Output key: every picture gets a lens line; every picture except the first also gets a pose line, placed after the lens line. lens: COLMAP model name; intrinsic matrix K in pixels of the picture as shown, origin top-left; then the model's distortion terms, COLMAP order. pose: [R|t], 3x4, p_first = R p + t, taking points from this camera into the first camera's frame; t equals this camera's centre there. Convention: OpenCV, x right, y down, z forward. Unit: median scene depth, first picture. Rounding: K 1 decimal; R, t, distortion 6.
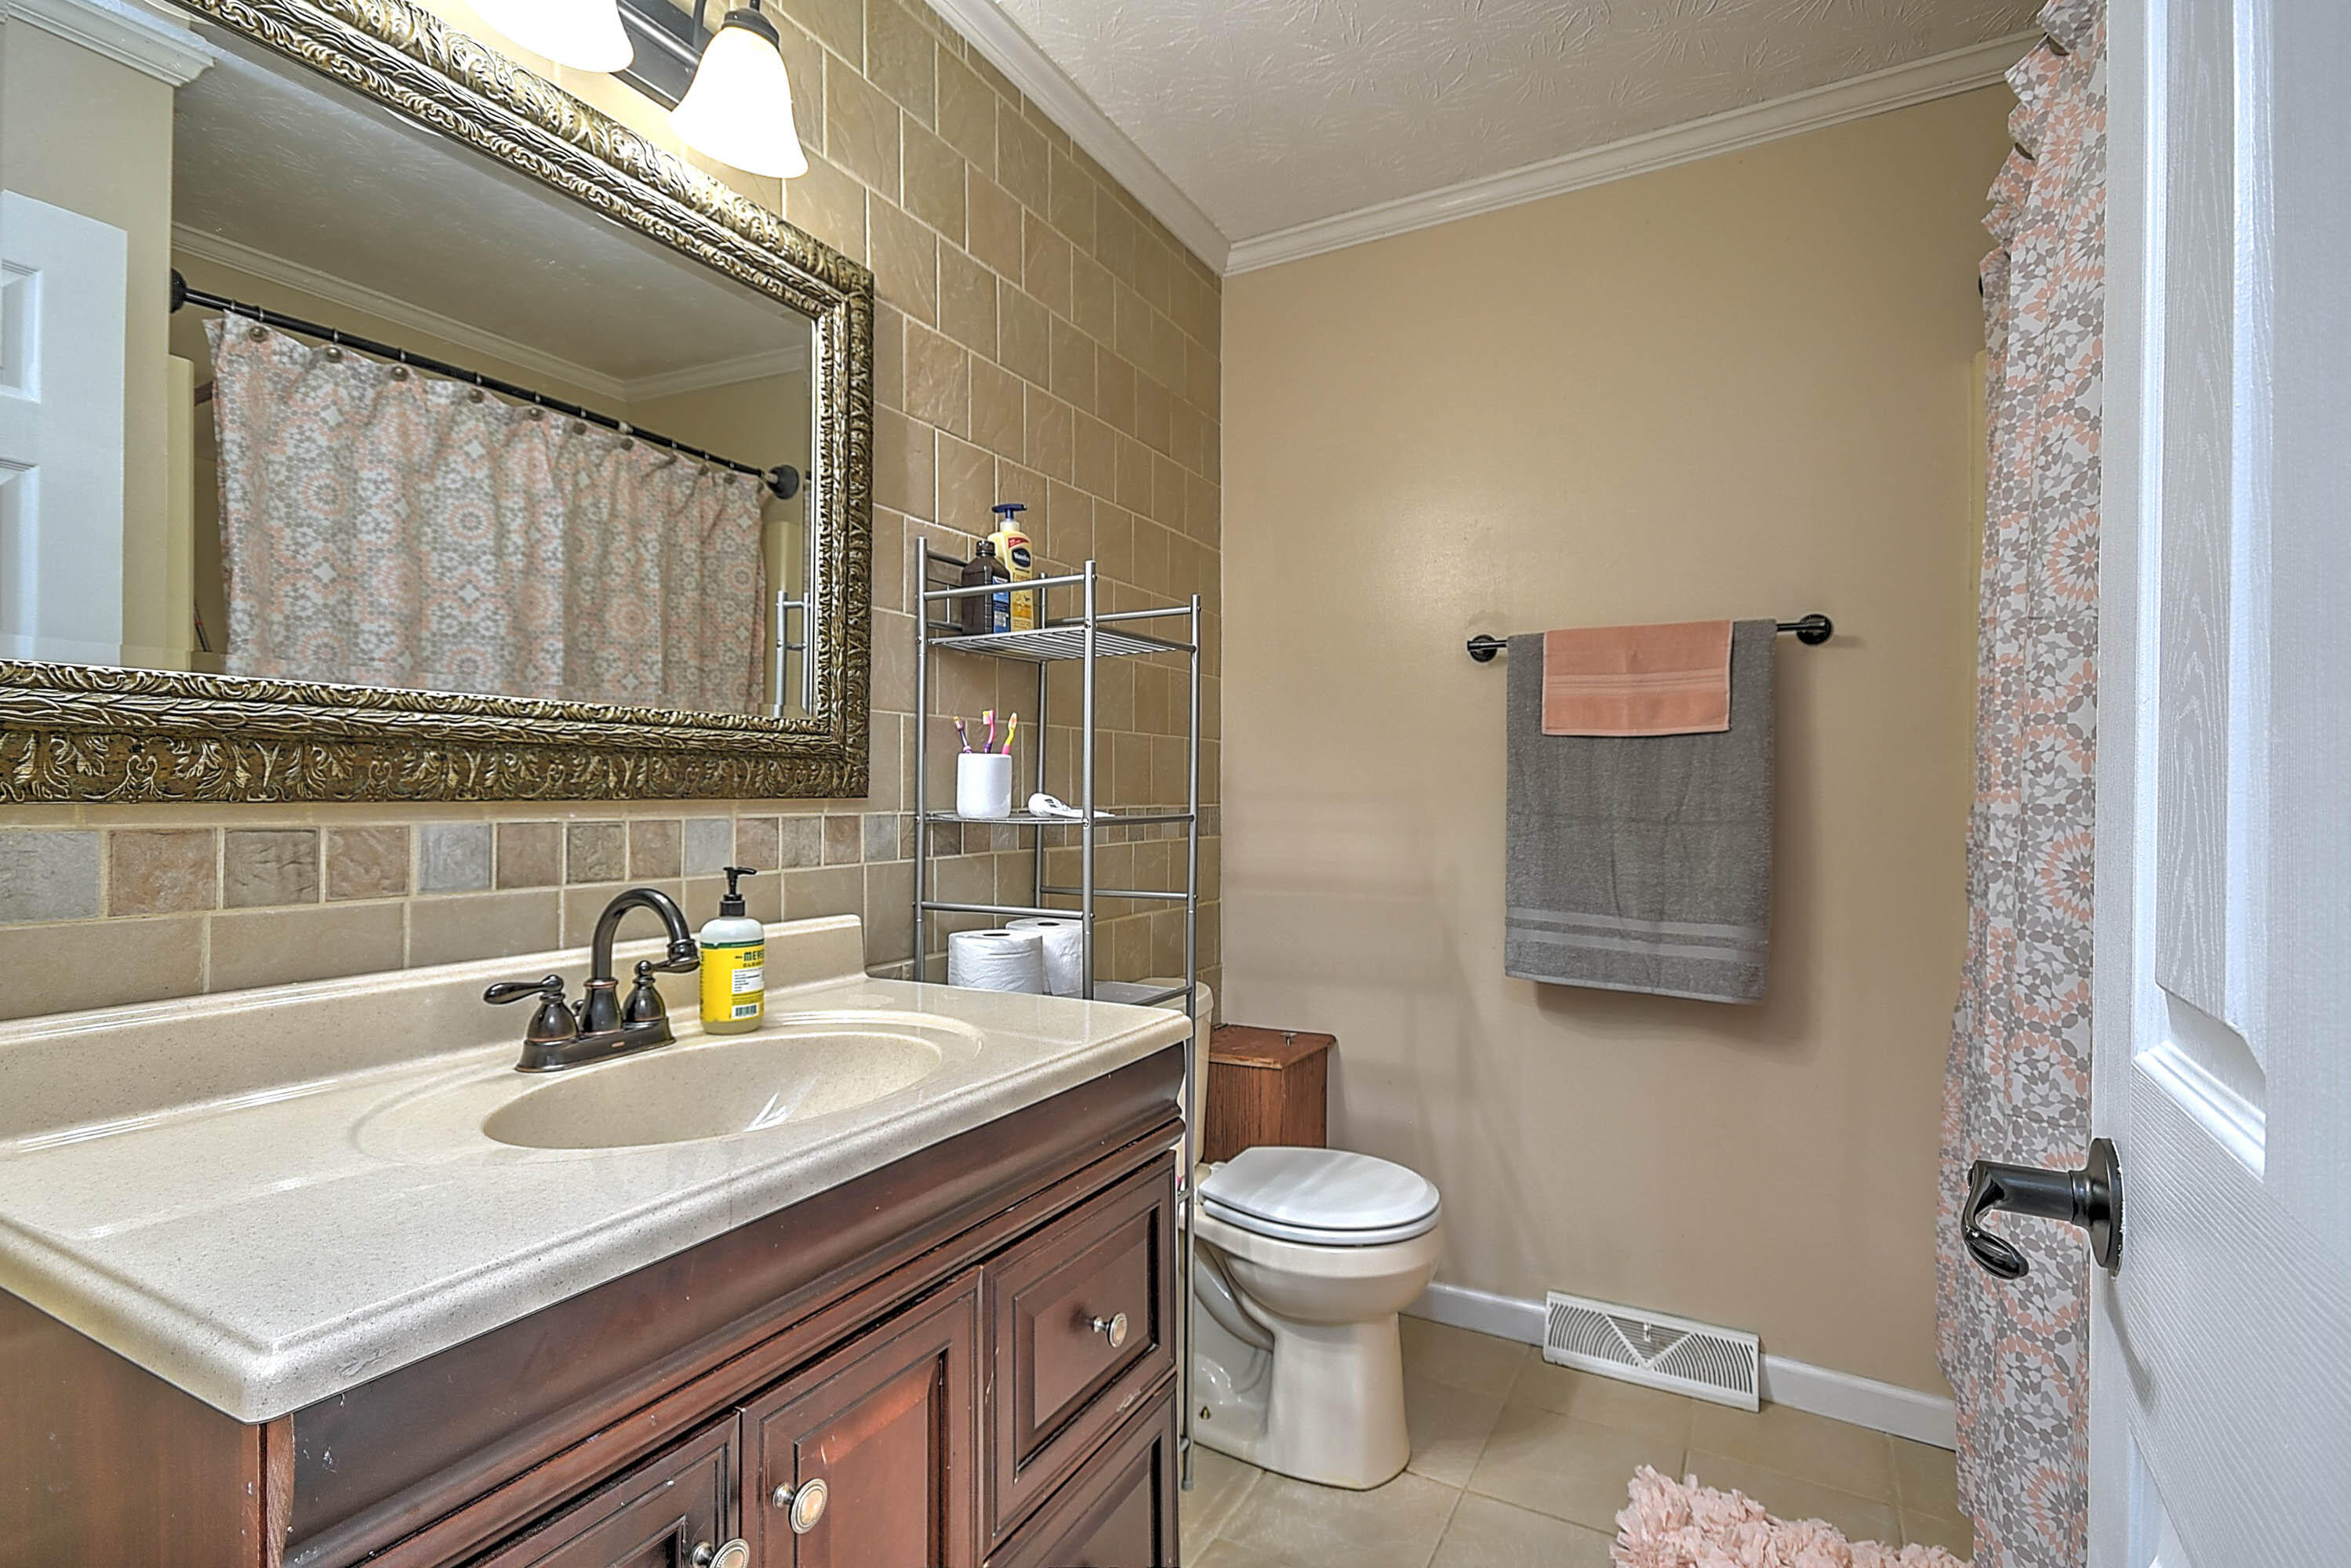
lens RADIAL K [[1107.7, 0, 1171.0], [0, 1107.7, 785.0], [0, 0, 1]] dist [0.019277, -0.002590]
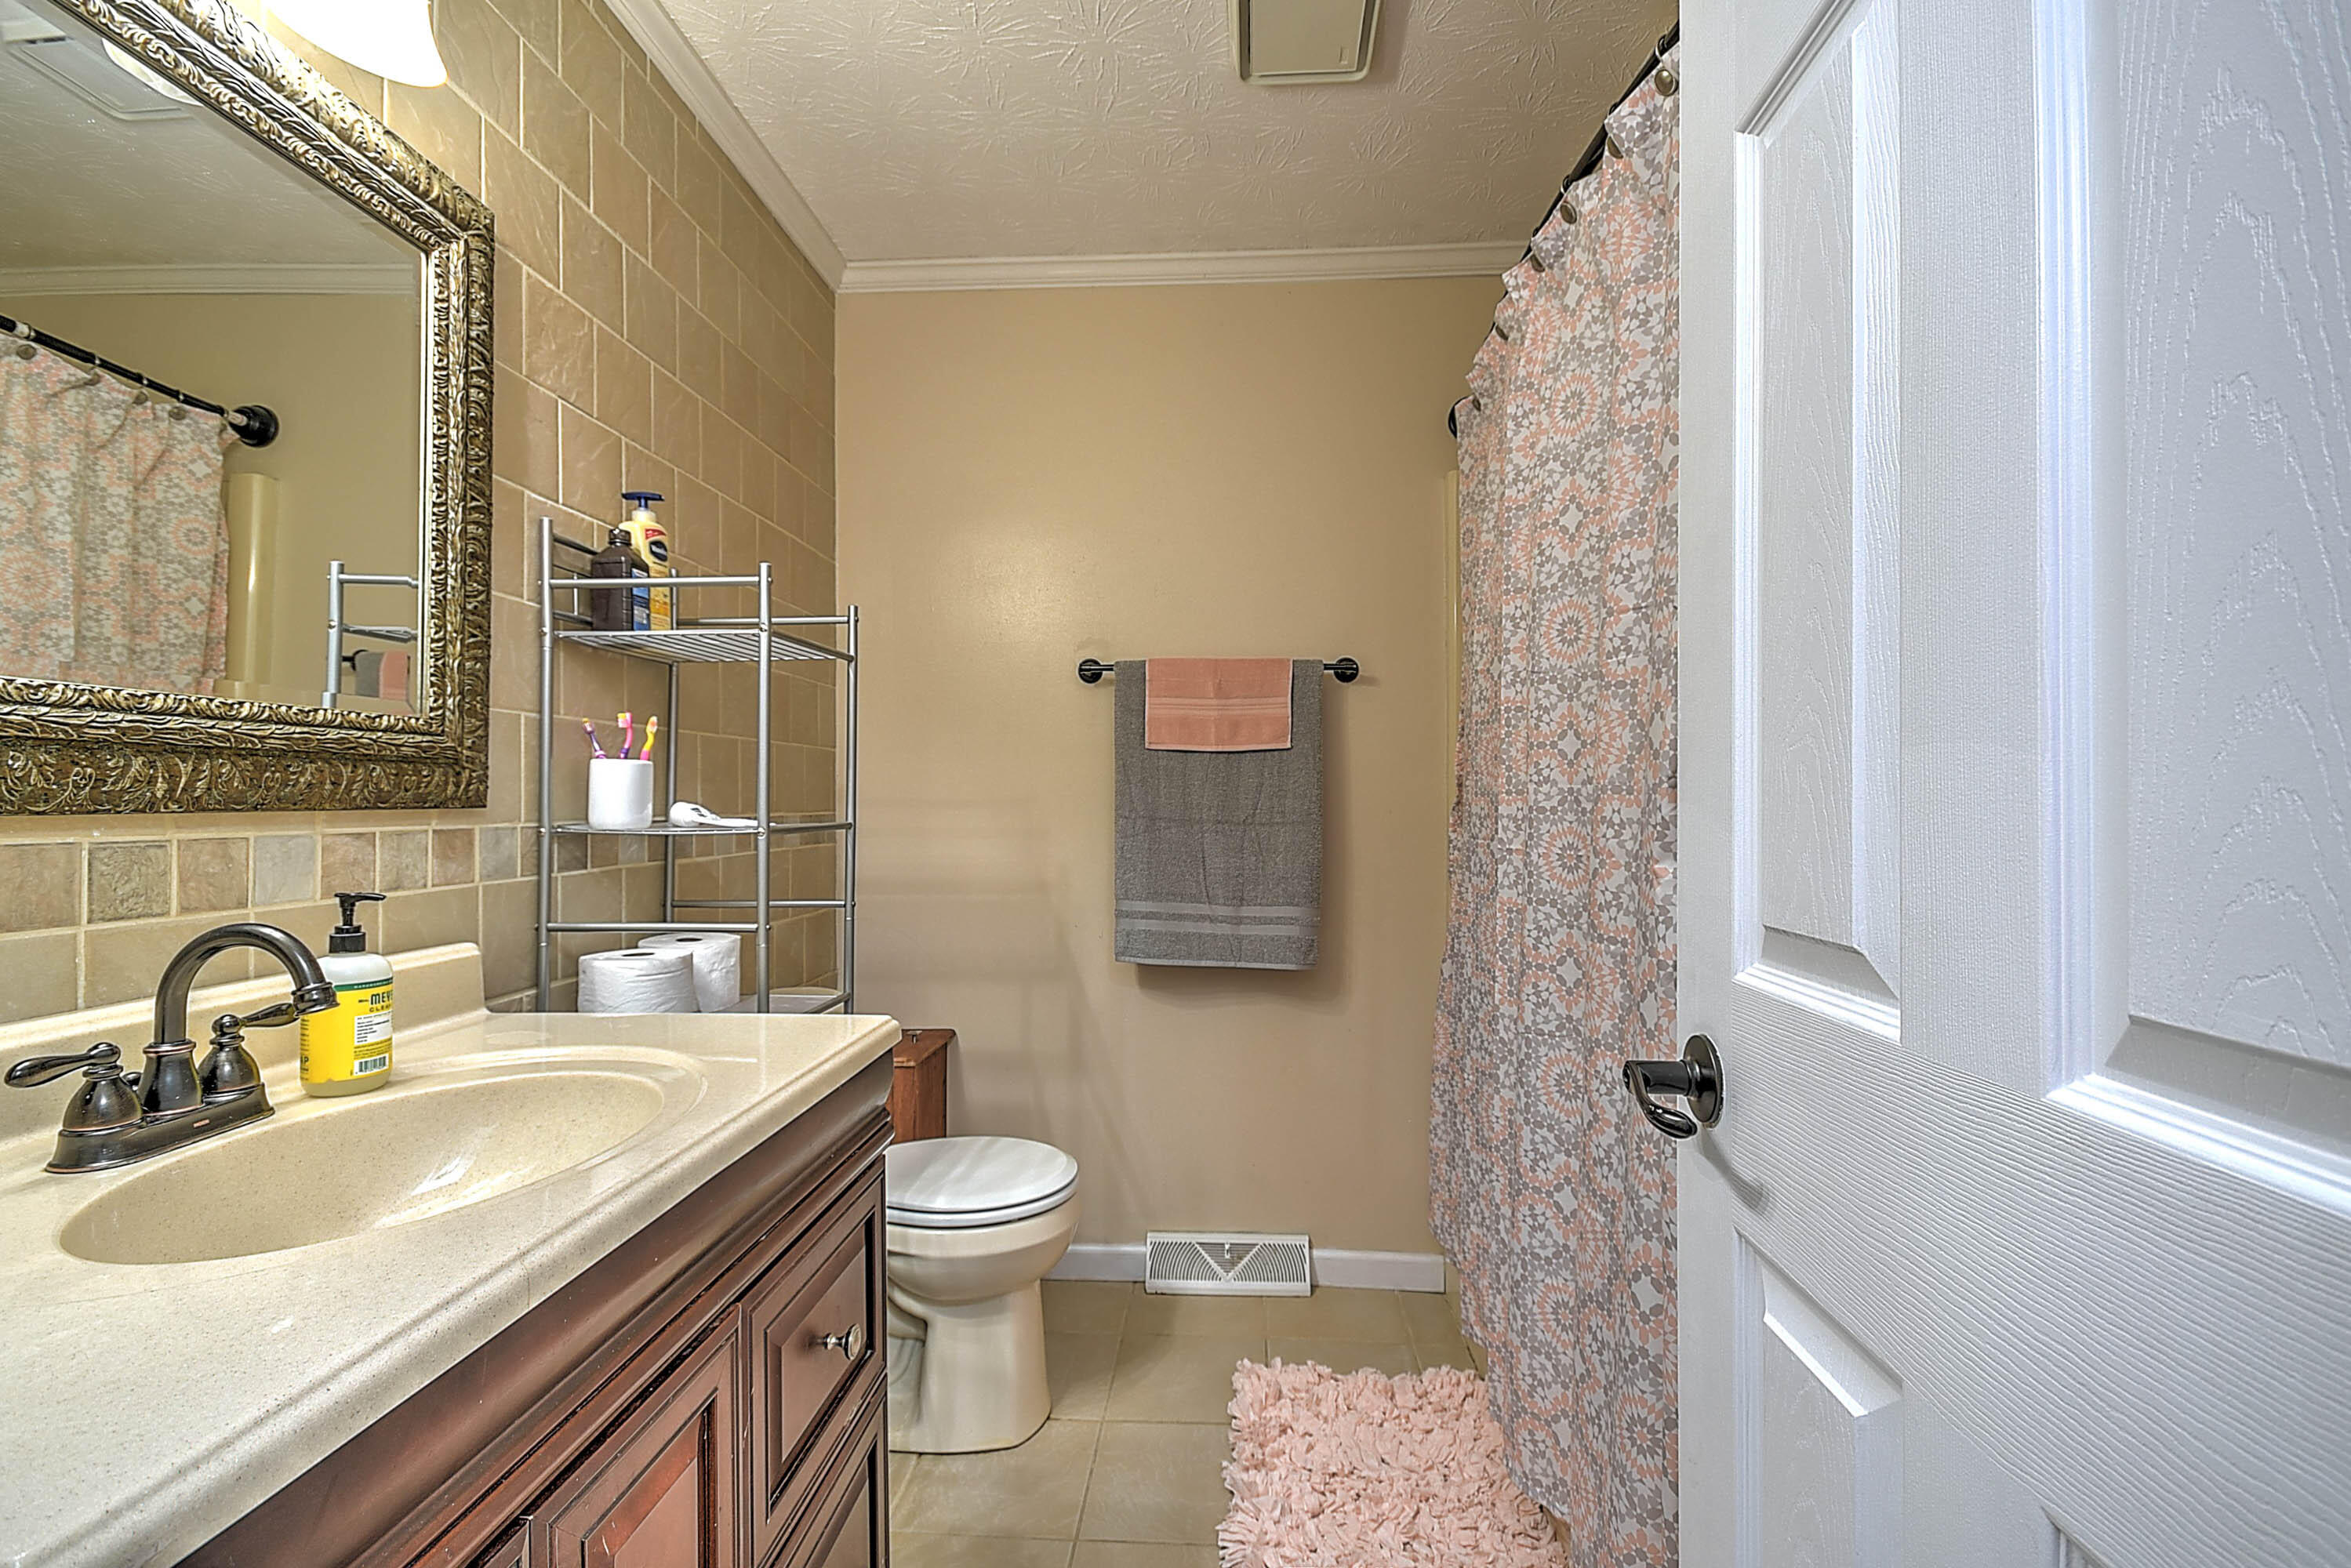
lens RADIAL K [[1028.3, 0, 1188.6], [0, 1028.3, 786.7], [0, 0, 1]] dist [0.014554, -0.010042]
pose [[0.902590, 0.001837, 0.430497, -0.114410], [0.000726, 0.999983, -0.005788, -0.000230], [-0.430500, 0.005537, 0.902573, 0.024067]]
